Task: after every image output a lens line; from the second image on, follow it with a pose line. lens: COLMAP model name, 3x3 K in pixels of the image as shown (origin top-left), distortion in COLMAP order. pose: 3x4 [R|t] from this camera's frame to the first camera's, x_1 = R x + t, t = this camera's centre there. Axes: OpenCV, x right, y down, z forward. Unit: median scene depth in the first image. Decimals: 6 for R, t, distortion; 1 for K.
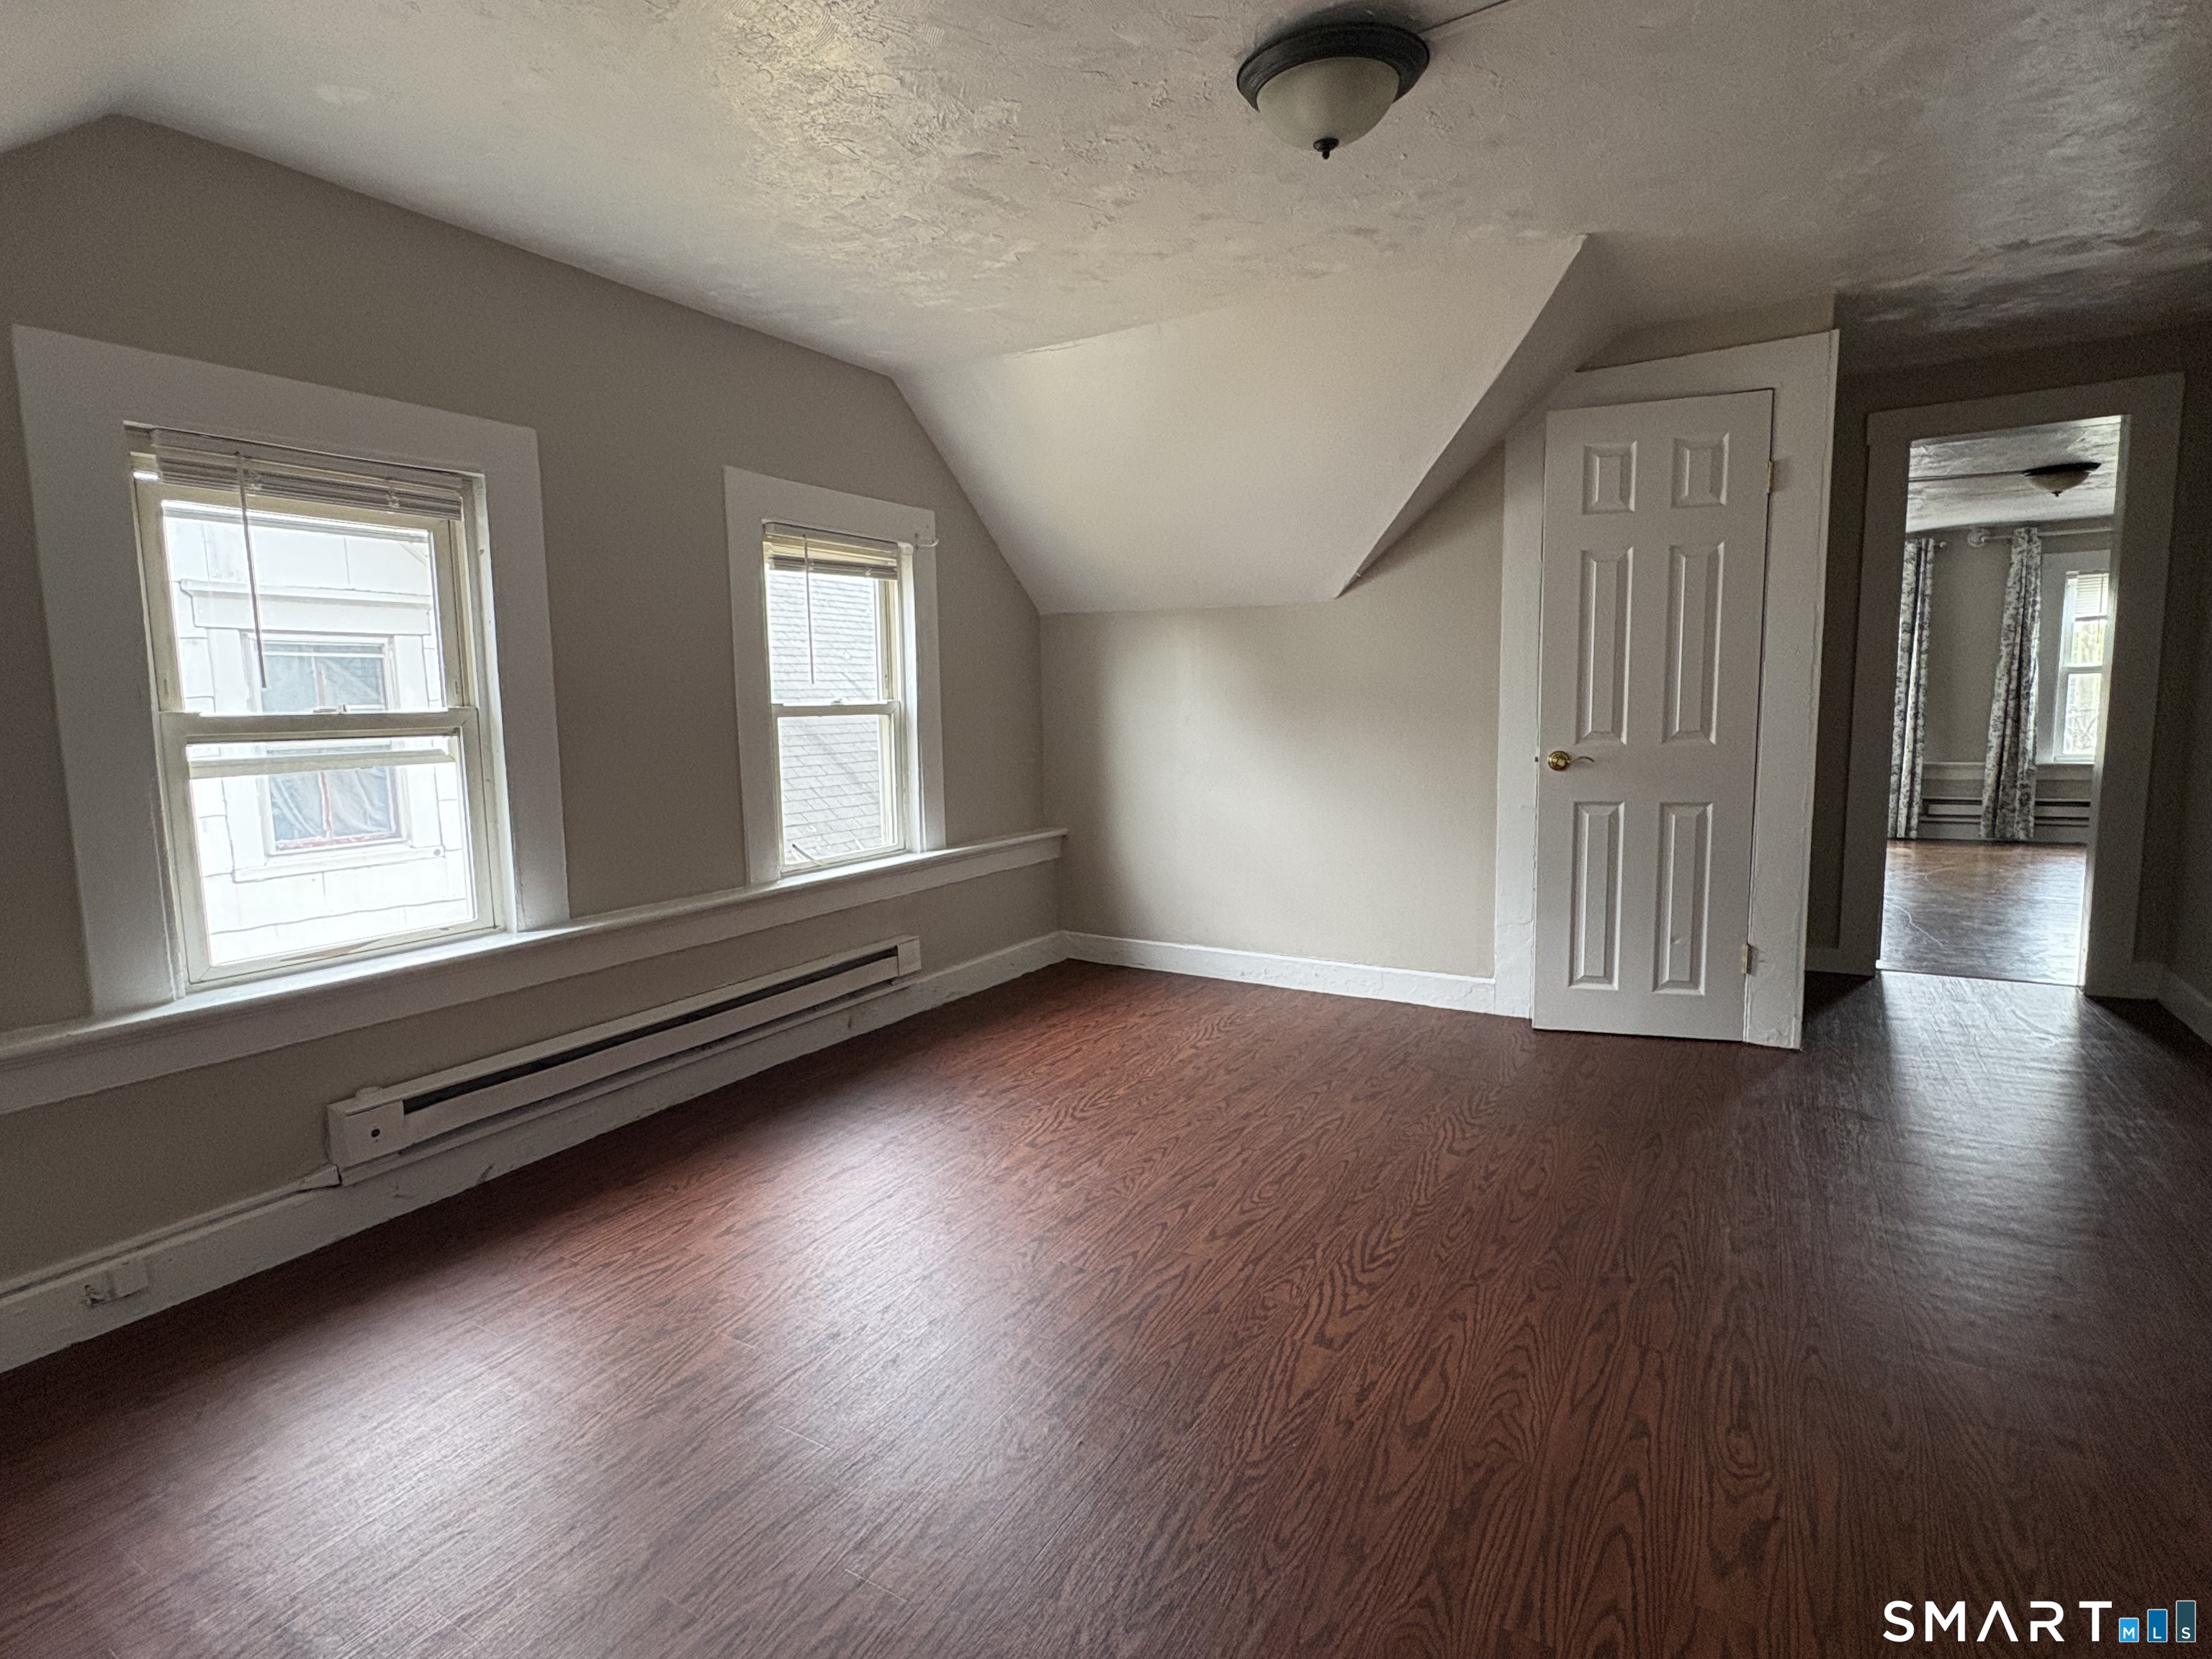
lens RADIAL K [[1100.0, 0, 1093.6], [0, 1100.0, 830.8], [0, 0, 1]] dist [-0.001612, -0.000597]
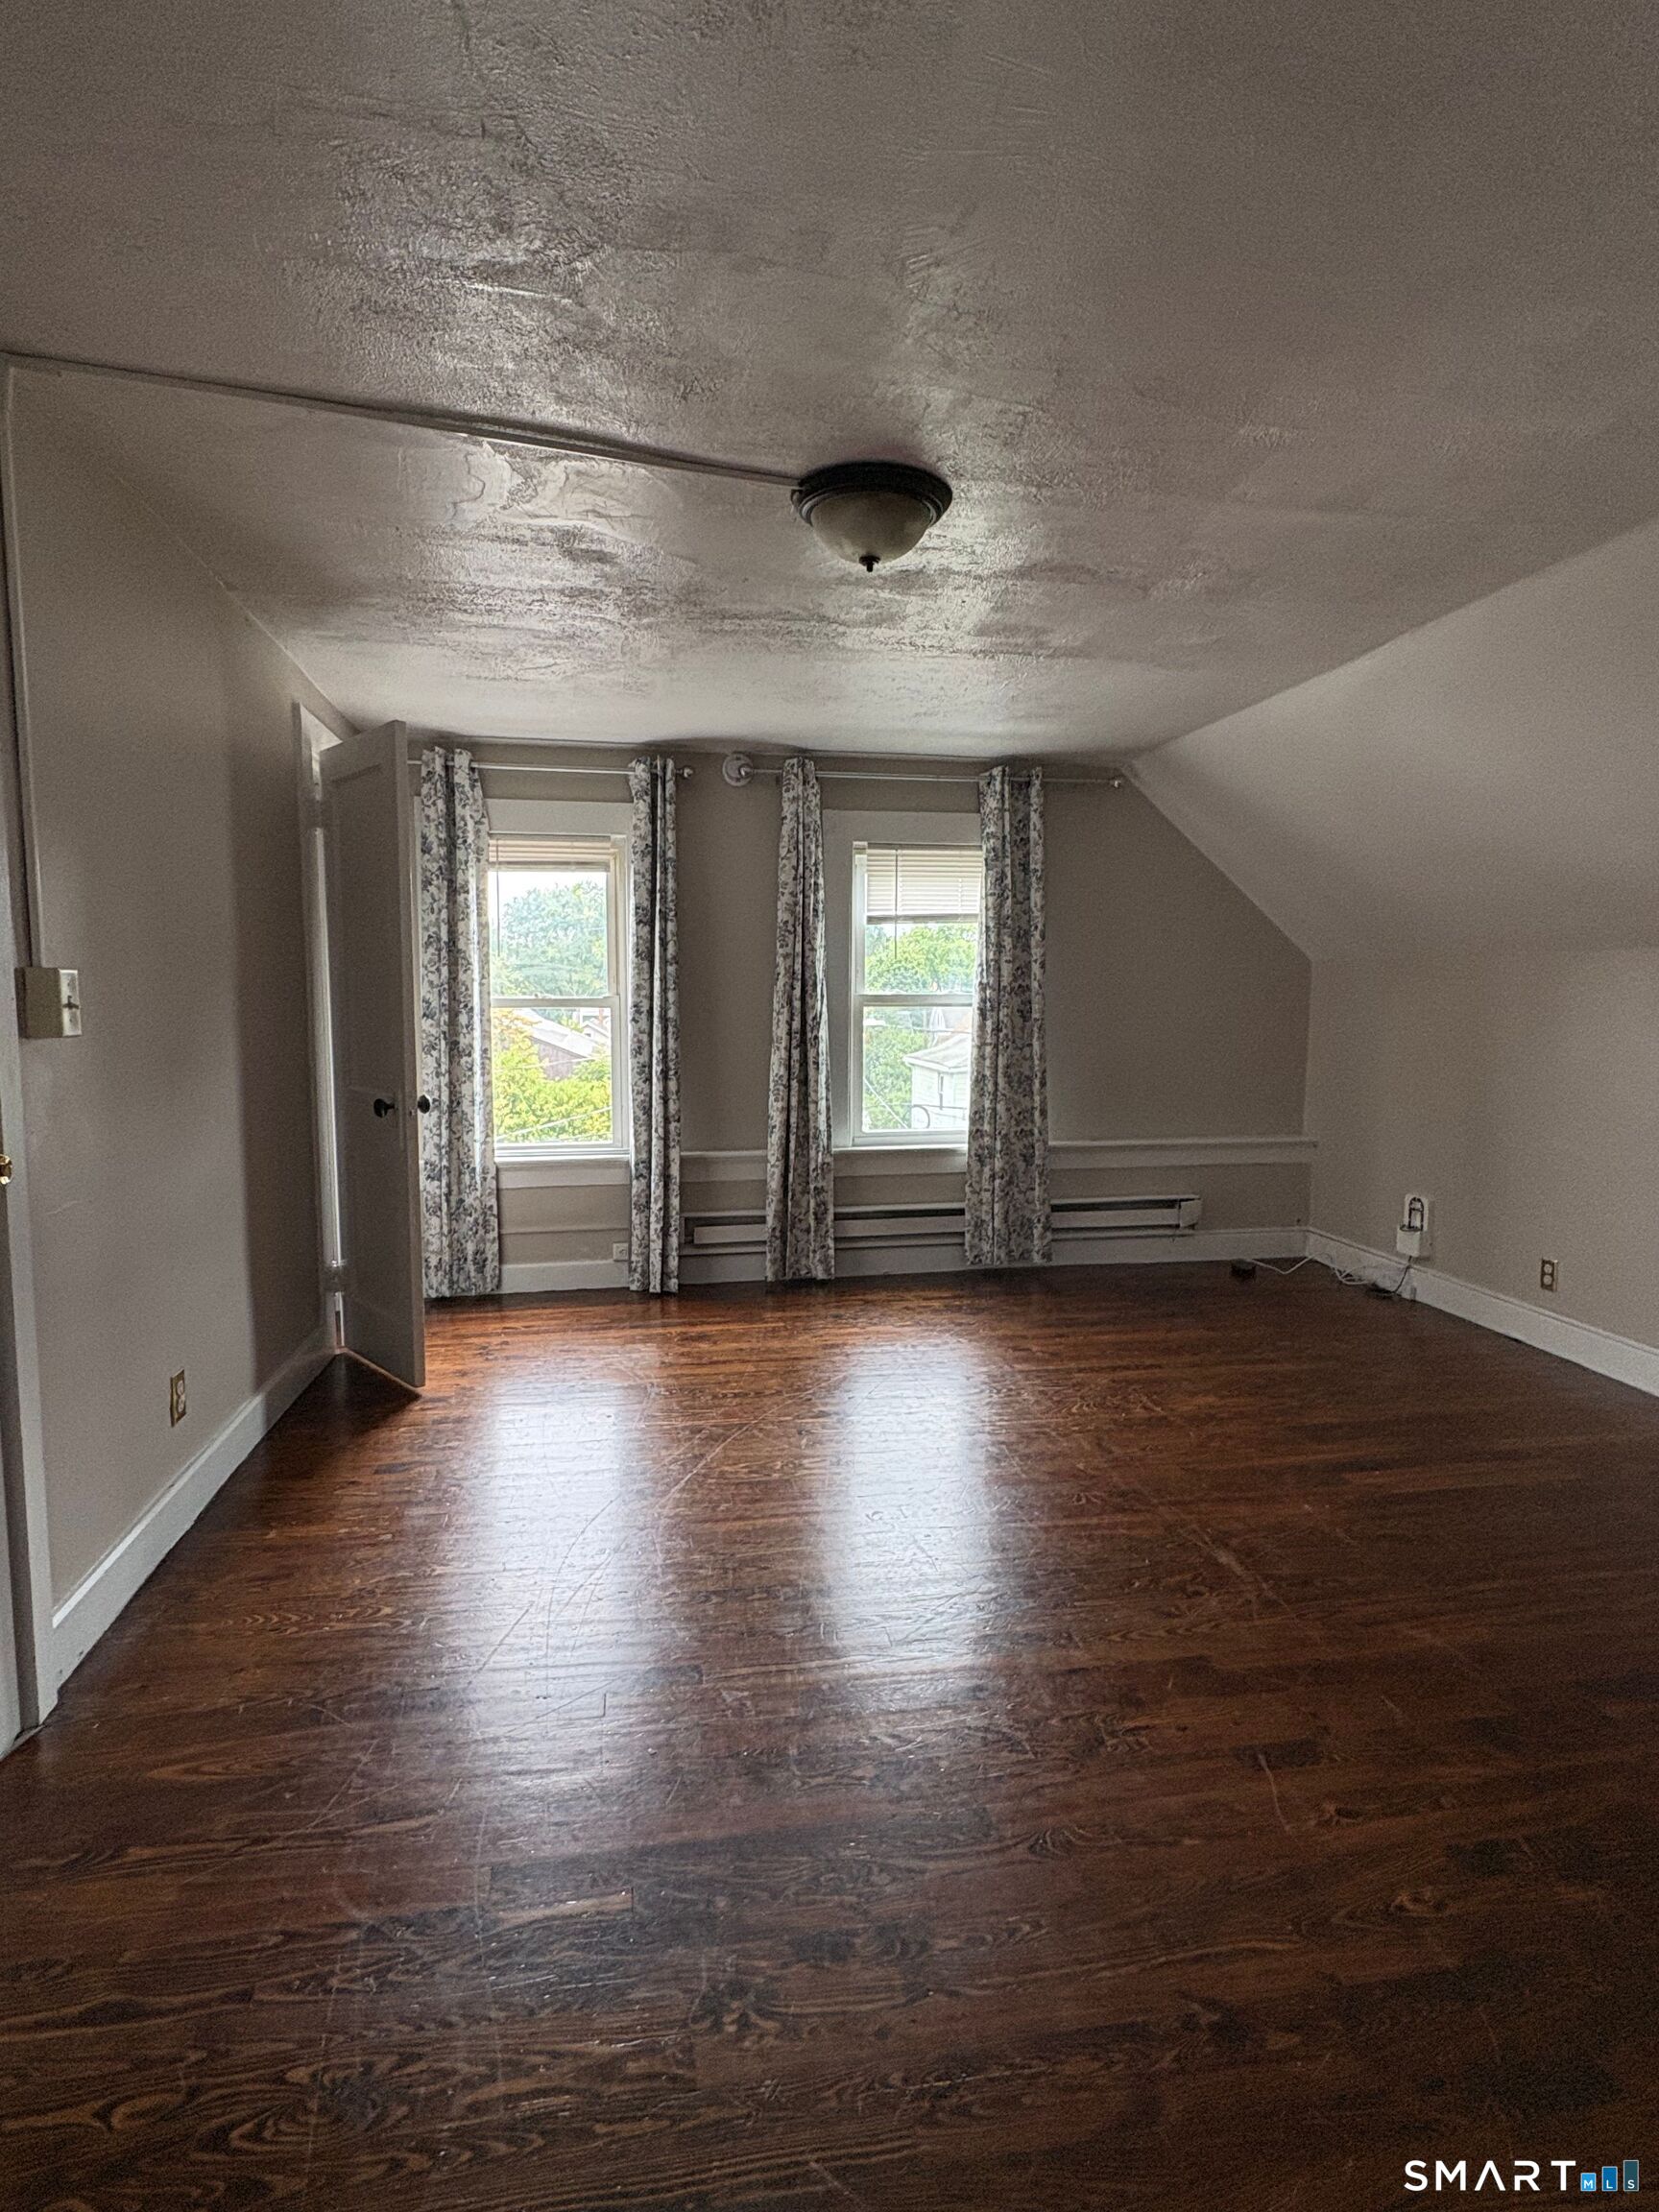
lens RADIAL K [[1100.0, 0, 829.5], [0, 1100.0, 1106.0], [0, 0, 1]] dist [-0.001612, -0.000597]
pose [[0.740948, -0.045094, 0.670046, 0.447466], [0.052588, 0.998575, 0.009051, -0.091838], [-0.669500, 0.028530, 0.742264, 0.544552]]
